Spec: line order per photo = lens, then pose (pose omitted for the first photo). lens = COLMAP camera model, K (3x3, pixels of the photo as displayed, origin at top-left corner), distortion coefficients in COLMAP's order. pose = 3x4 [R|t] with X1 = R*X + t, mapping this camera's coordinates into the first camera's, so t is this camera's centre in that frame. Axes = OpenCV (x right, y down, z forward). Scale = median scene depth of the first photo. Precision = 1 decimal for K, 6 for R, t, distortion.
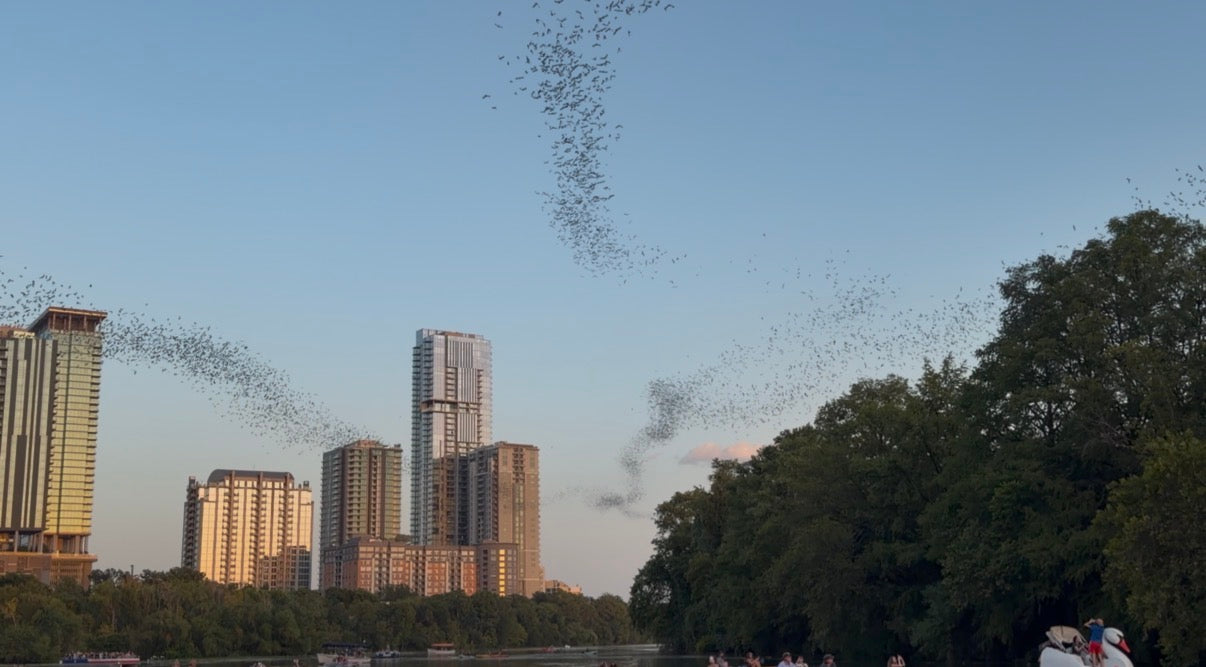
lens RADIAL K [[1424.8, 0, 603.0], [0, 1424.8, 333.5], [0, 0, 1]] dist [0.002047, 0.001444]
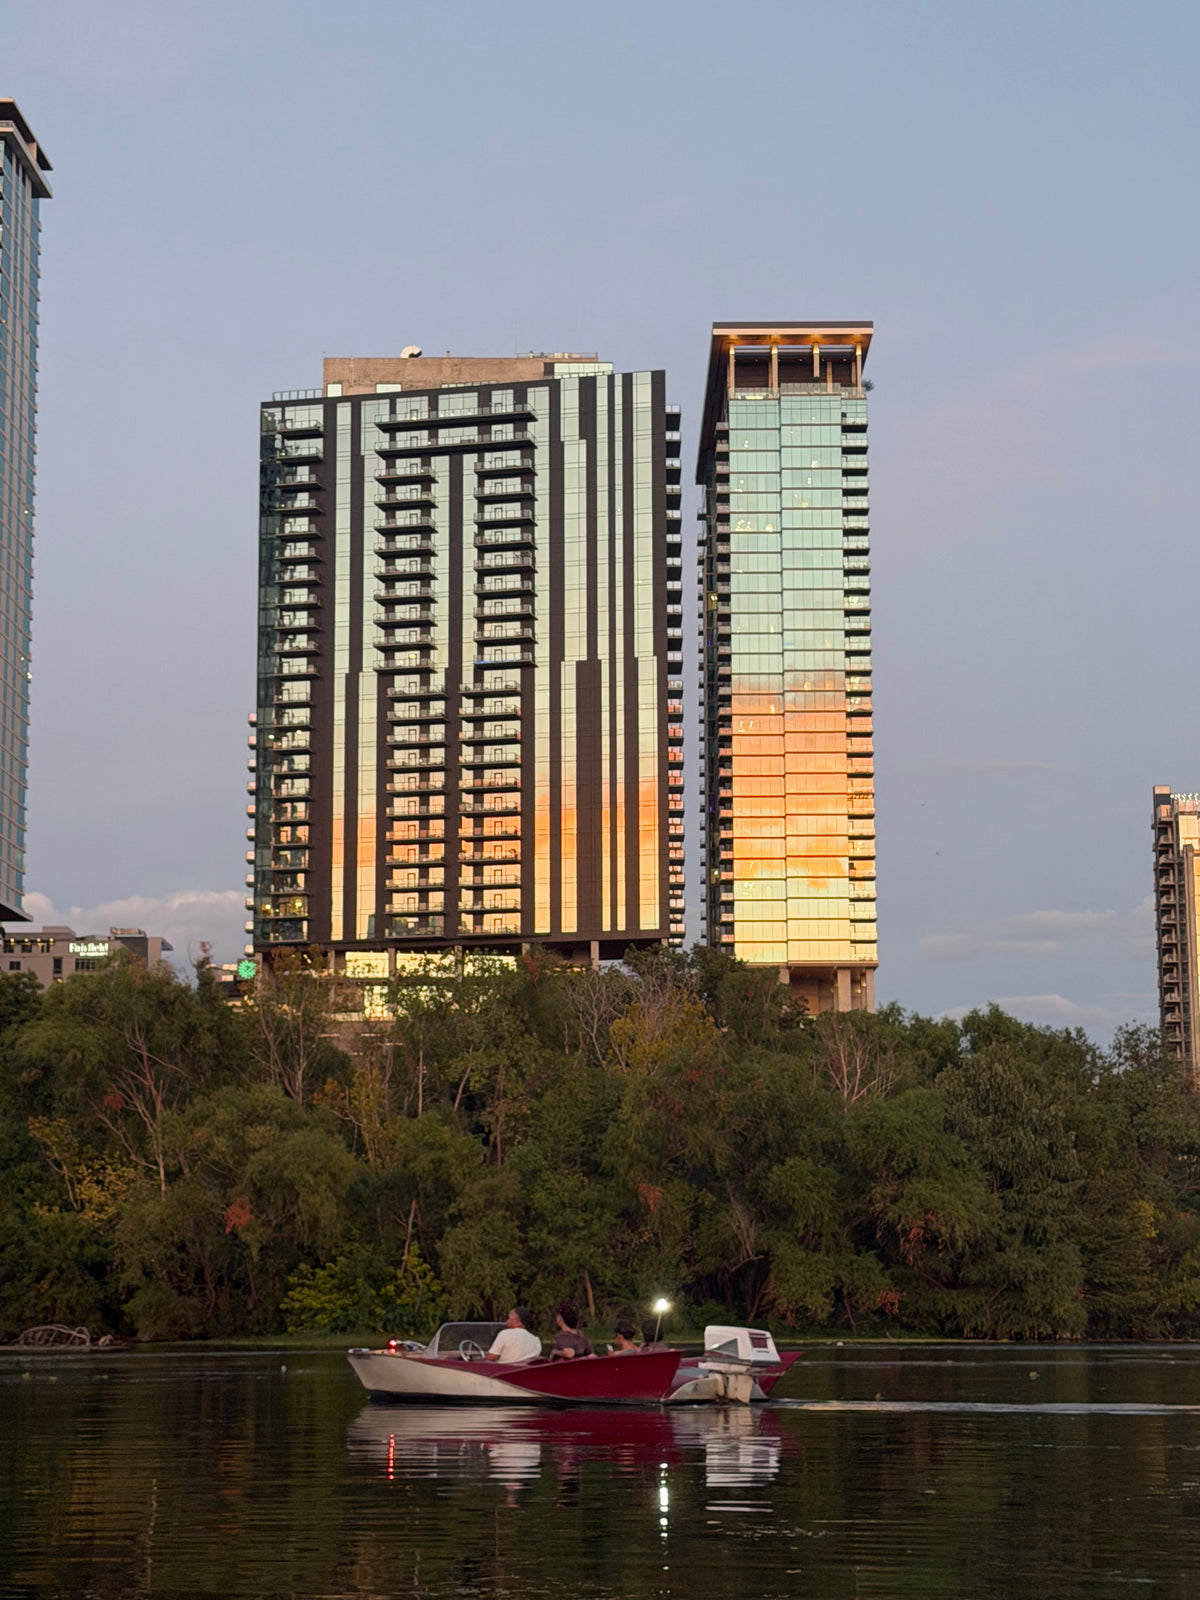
lens RADIAL K [[3052.8, 0, 600.0], [0, 3052.8, 800.0], [0, 0, 1]] dist [-0.004170, 0.002891]
pose [[0.841756, -0.071587, -0.535091, -0.022753], [0.099940, 0.994701, 0.024140, 0.086904], [0.530528, -0.073797, 0.844449, 0.391629]]
